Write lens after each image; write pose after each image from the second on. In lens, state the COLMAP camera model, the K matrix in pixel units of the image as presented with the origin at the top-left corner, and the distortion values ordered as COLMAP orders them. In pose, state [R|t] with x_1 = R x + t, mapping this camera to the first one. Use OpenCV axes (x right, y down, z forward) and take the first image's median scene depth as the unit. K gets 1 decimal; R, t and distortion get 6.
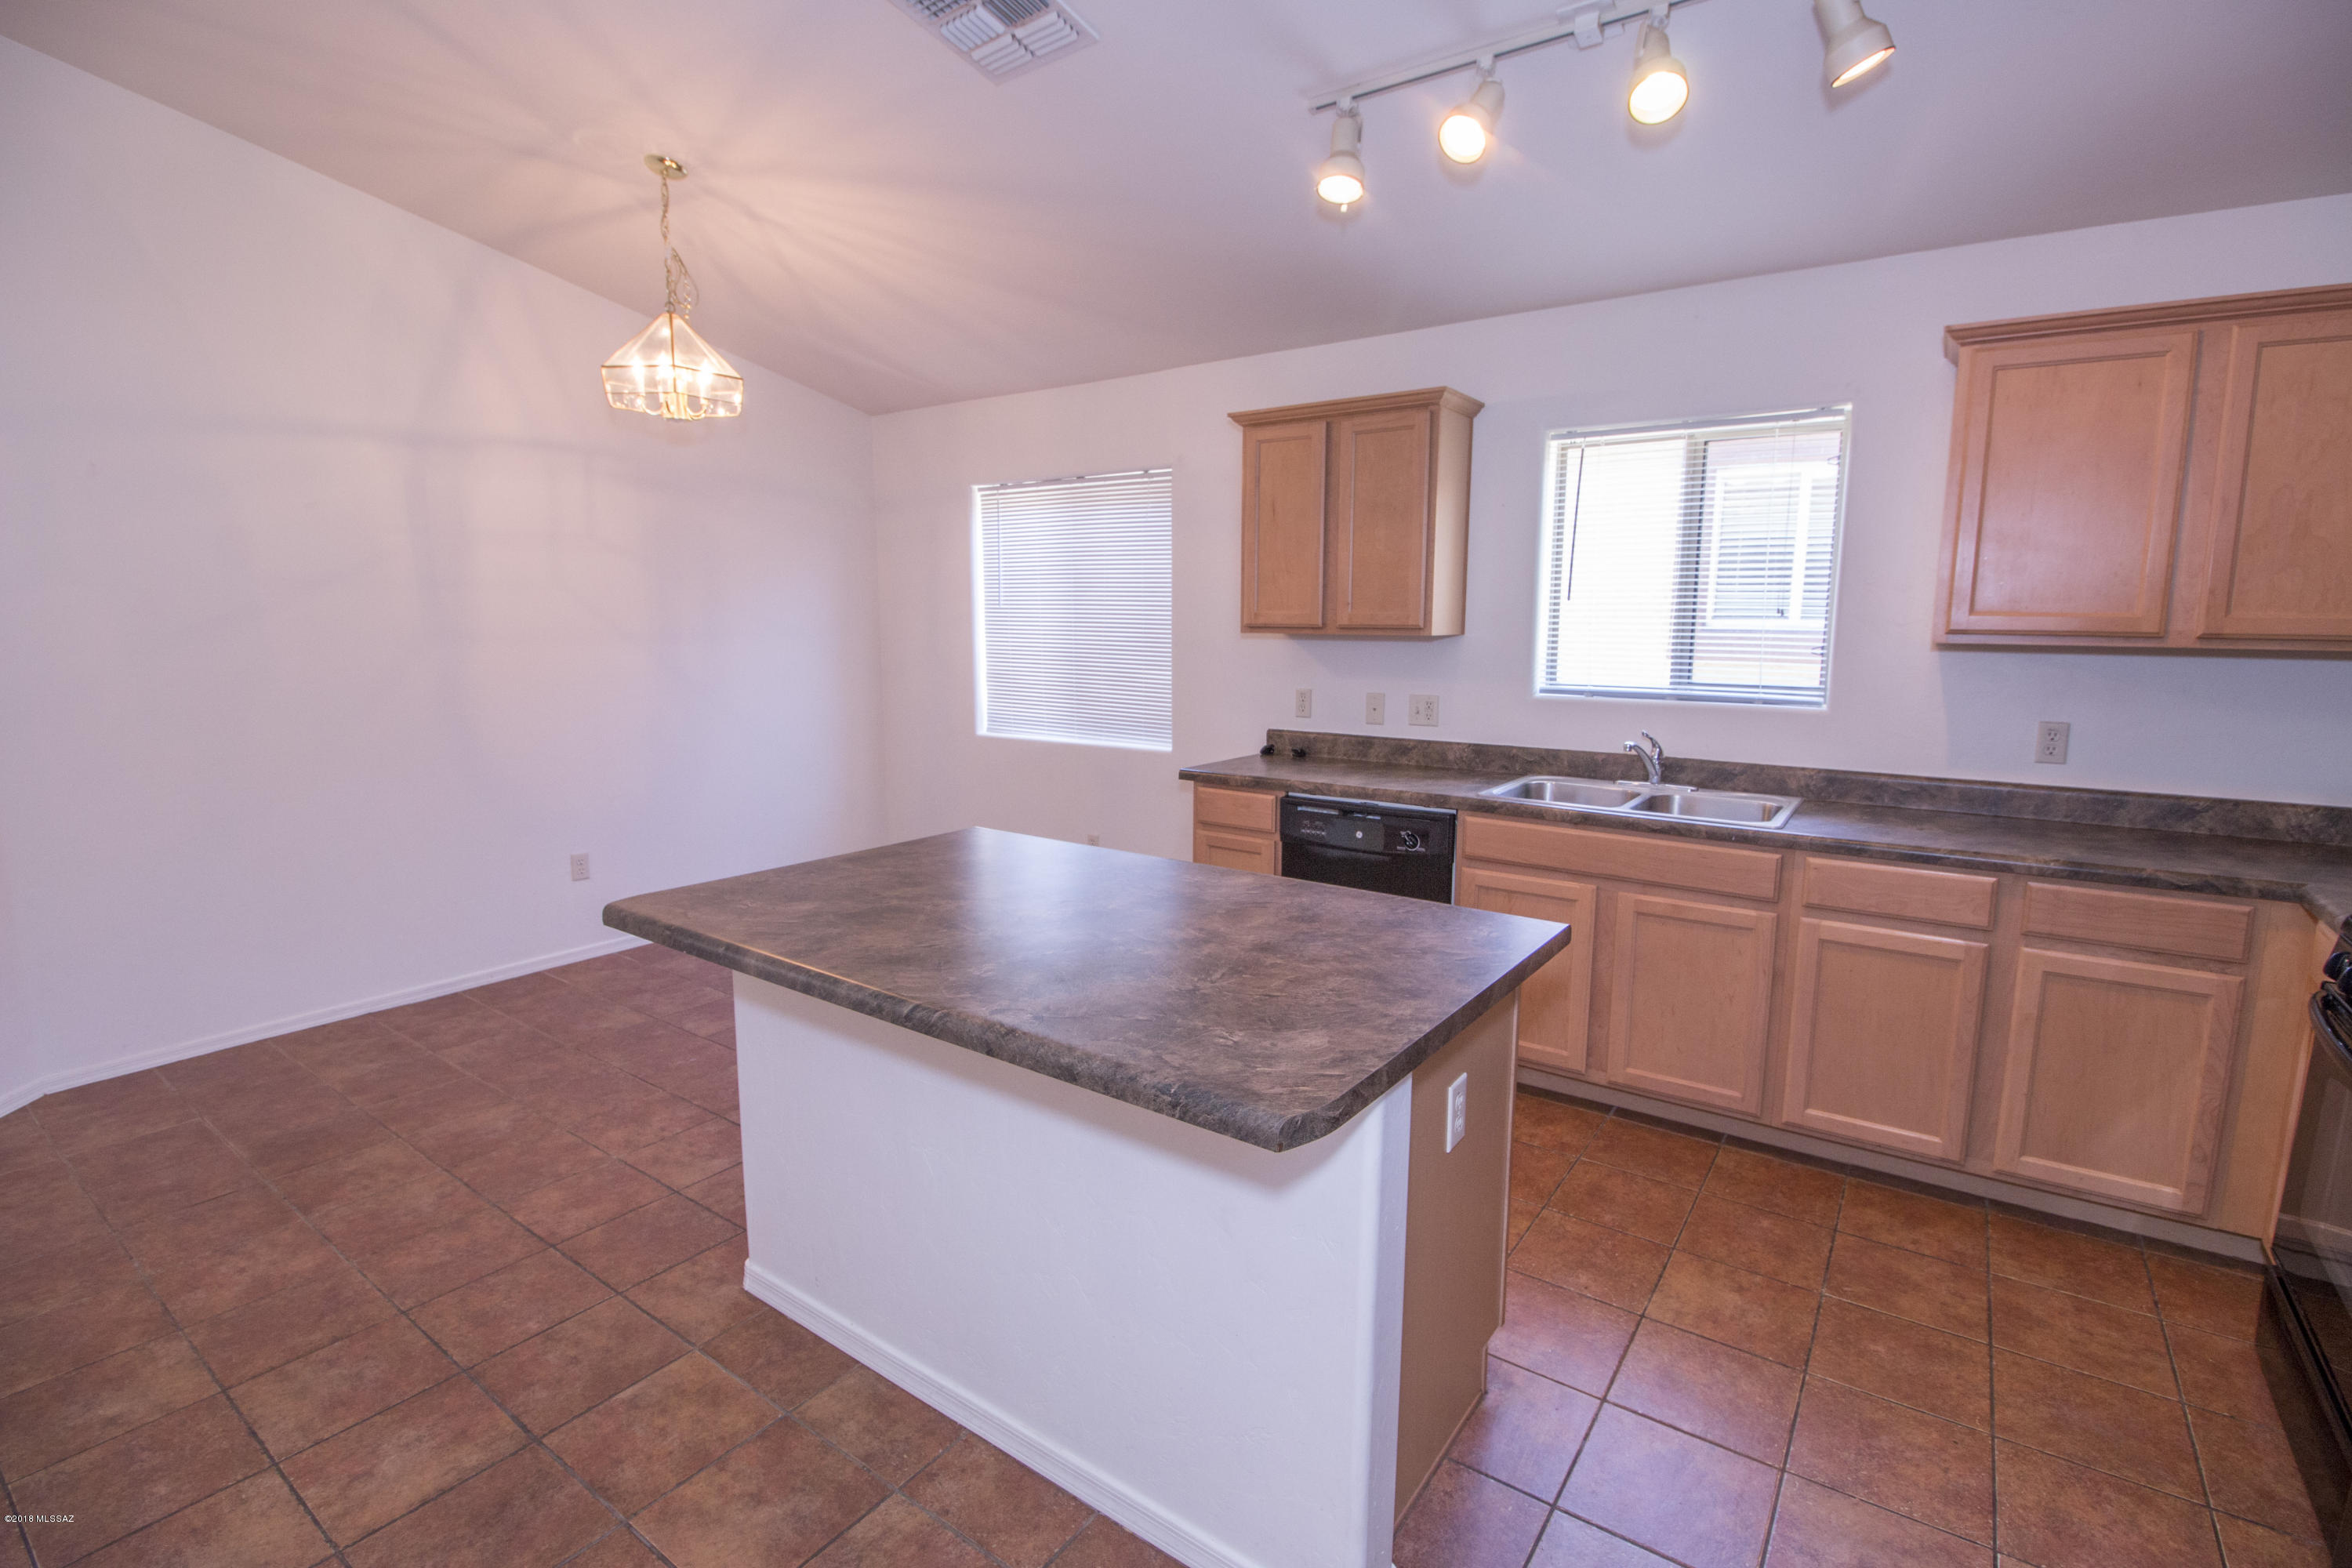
lens RADIAL K [[1082.9, 0, 1196.8], [0, 1082.9, 768.6], [0, 0, 1]] dist [-0.002462, -0.011333]
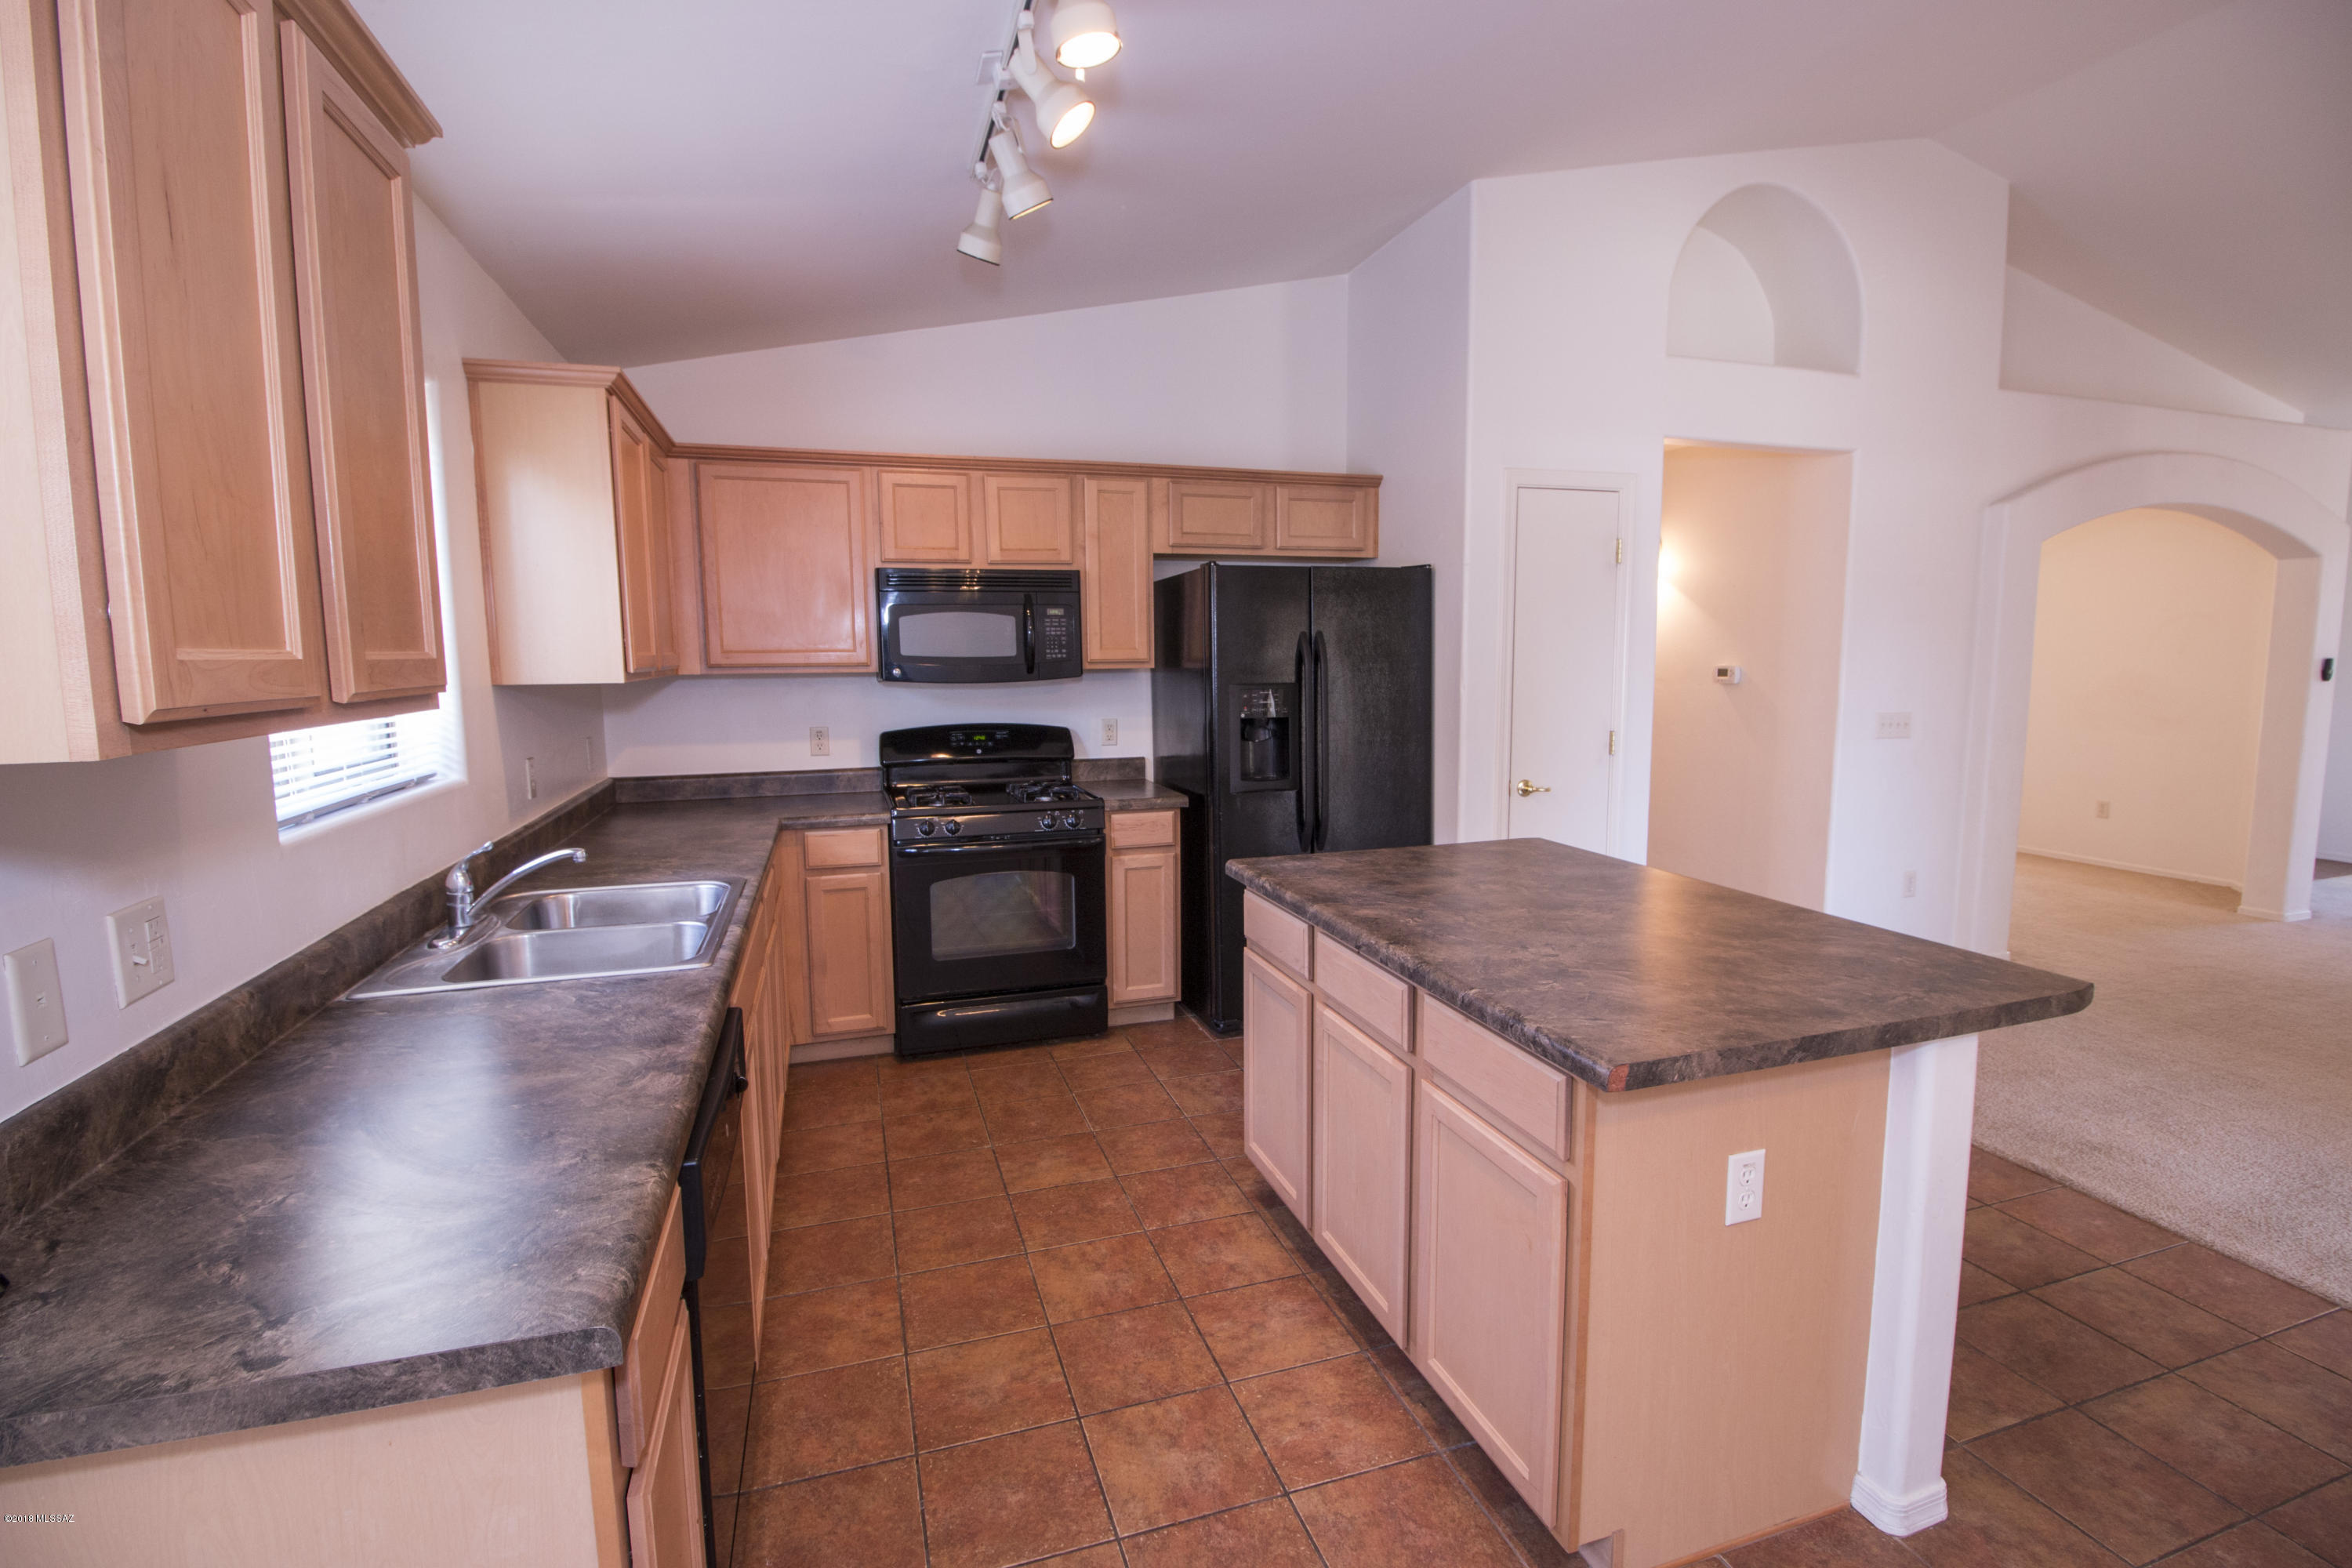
lens RADIAL K [[1082.9, 0, 1192.3], [0, 1082.9, 771.1], [0, 0, 1]] dist [-0.002462, -0.011333]
pose [[-0.802162, -0.063770, 0.593692, -0.369284], [0.089119, 0.970358, 0.224641, -0.235785], [-0.590419, 0.233107, -0.772701, 1.626587]]
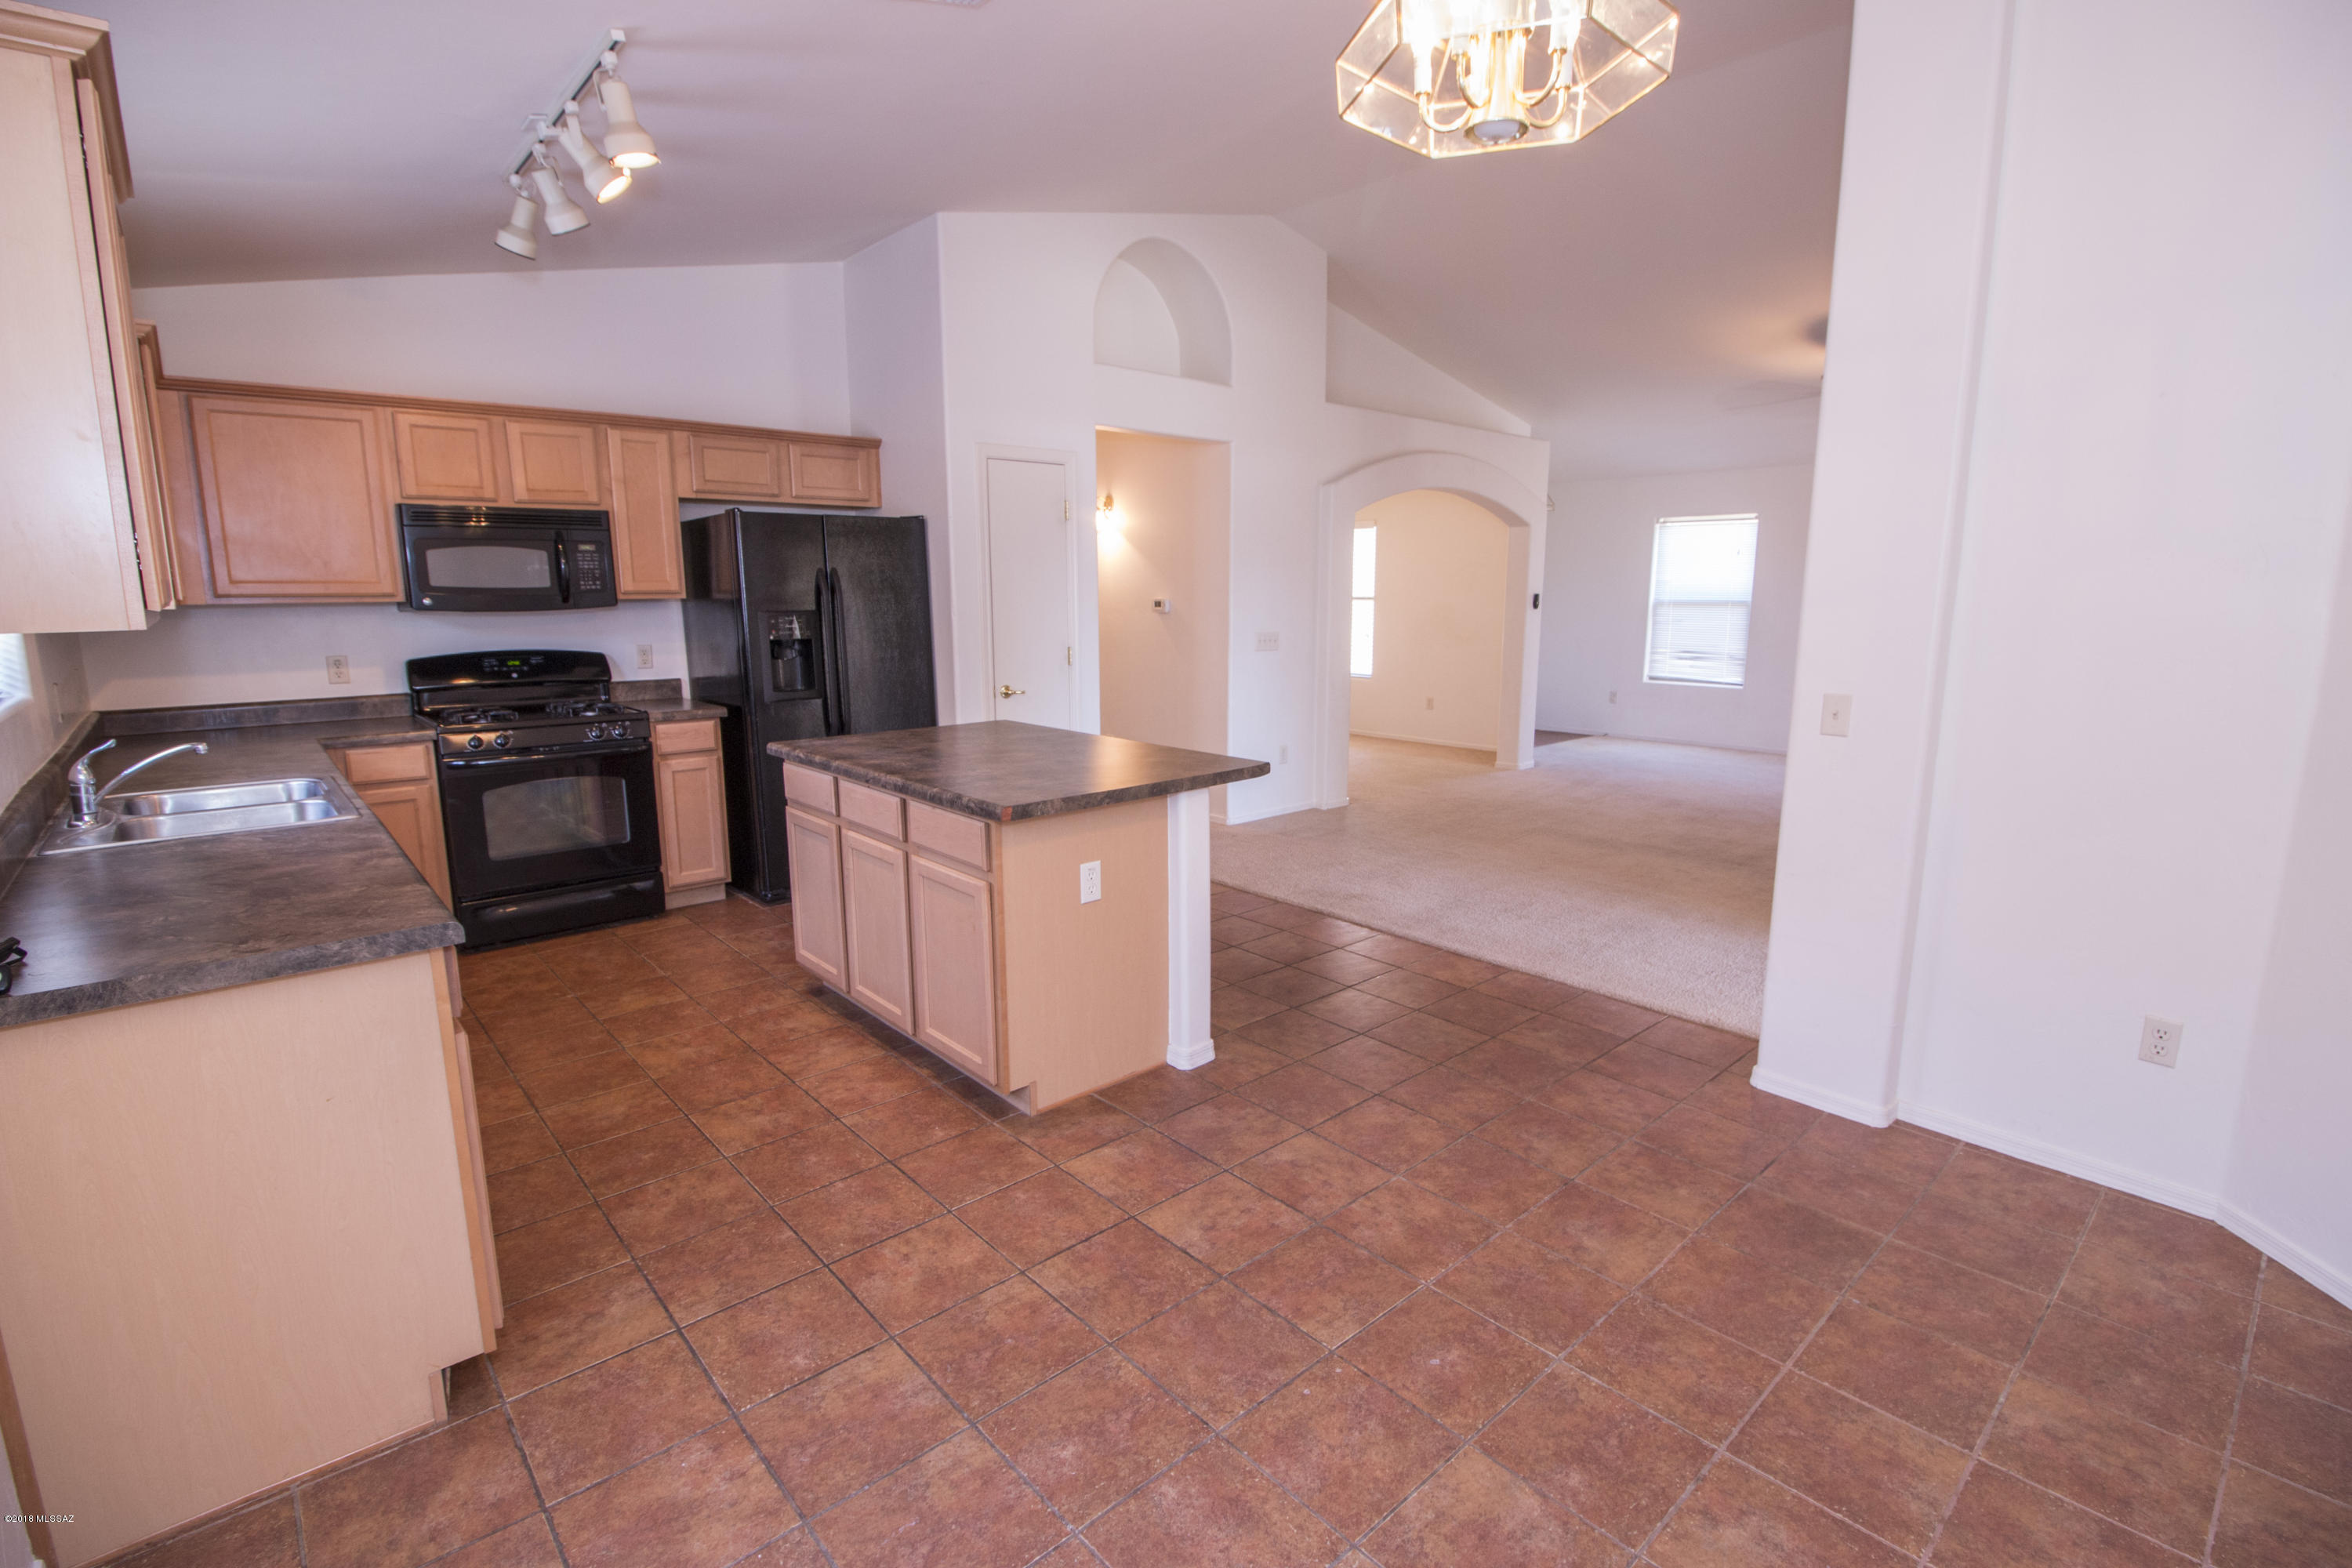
lens RADIAL K [[1082.9, 0, 1194.0], [0, 1082.9, 773.2], [0, 0, 1]] dist [-0.002462, -0.011333]
pose [[-0.976423, -0.039146, 0.212287, -0.619356], [0.028102, 0.952000, 0.304805, -0.284820], [-0.214029, 0.303584, -0.928455, 2.016325]]
